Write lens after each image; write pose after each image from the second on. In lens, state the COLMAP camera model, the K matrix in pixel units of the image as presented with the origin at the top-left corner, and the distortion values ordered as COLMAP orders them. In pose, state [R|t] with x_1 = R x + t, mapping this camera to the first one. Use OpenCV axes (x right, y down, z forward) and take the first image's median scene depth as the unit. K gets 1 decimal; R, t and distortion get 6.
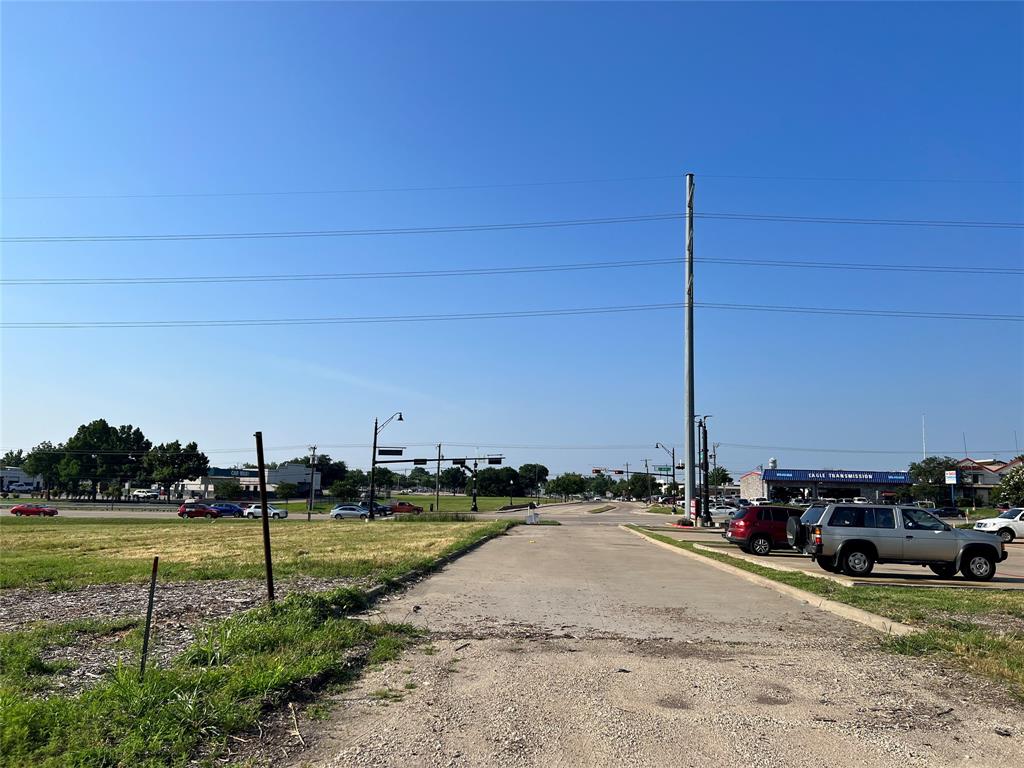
lens RADIAL K [[762.6, 0, 512.0], [0, 762.6, 384.0], [0, 0, 1]] dist [0.080787, -0.085332]
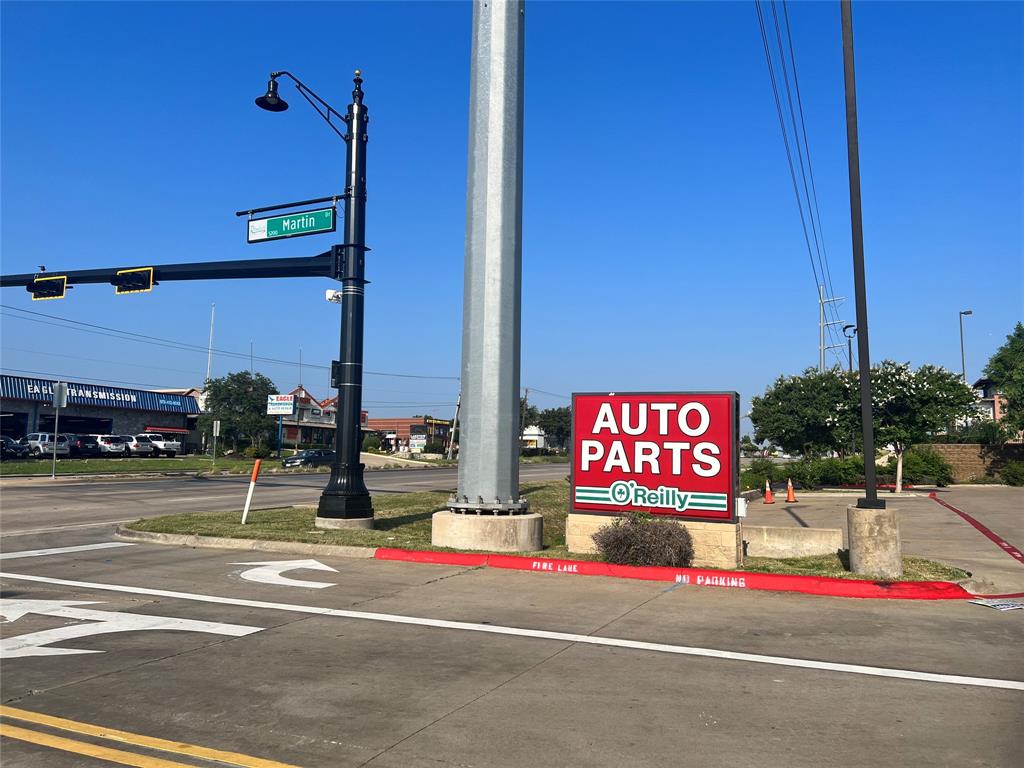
lens RADIAL K [[758.0, 0, 512.0], [0, 758.0, 384.0], [0, 0, 1]] dist [0.057141, -0.087325]
pose [[0.293093, 0.088503, 0.951979, 0.020462], [-0.137188, 0.989296, -0.049735, 0.099161], [-0.946190, -0.116023, 0.302097, 0.577302]]
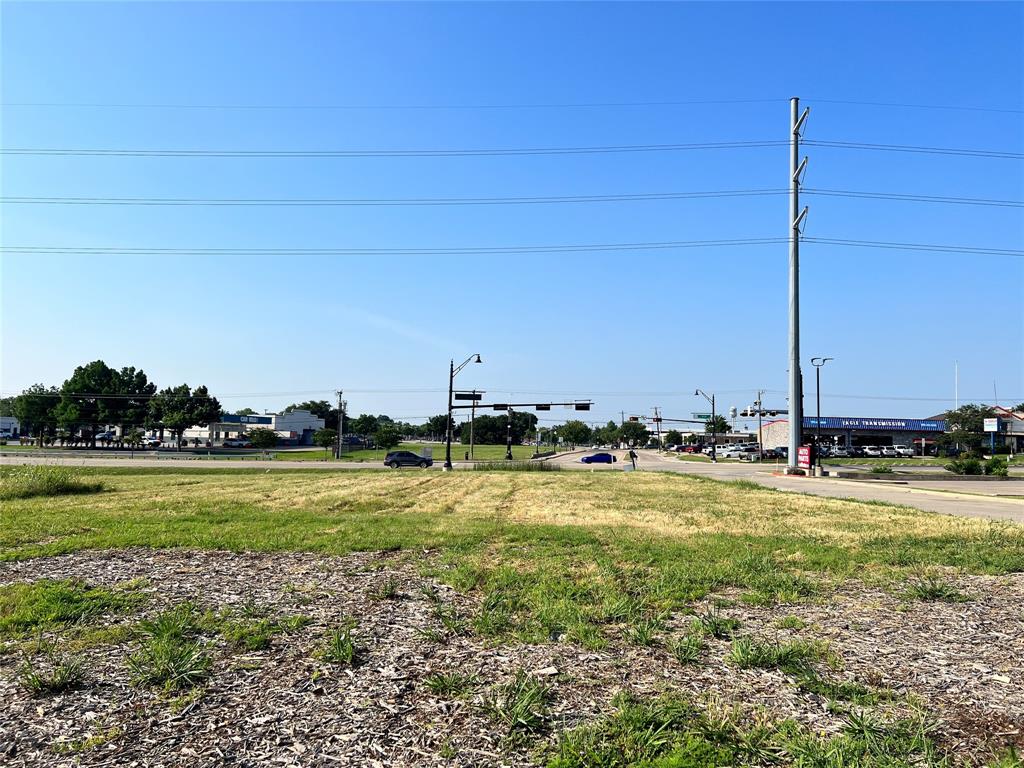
lens RADIAL K [[762.6, 0, 512.0], [0, 762.6, 384.0], [0, 0, 1]] dist [0.080787, -0.085332]
pose [[0.997540, 0.005700, 0.069871, -0.107328], [-0.010339, 0.997752, 0.066210, 0.007584], [-0.069337, -0.066770, 0.995356, 0.048615]]
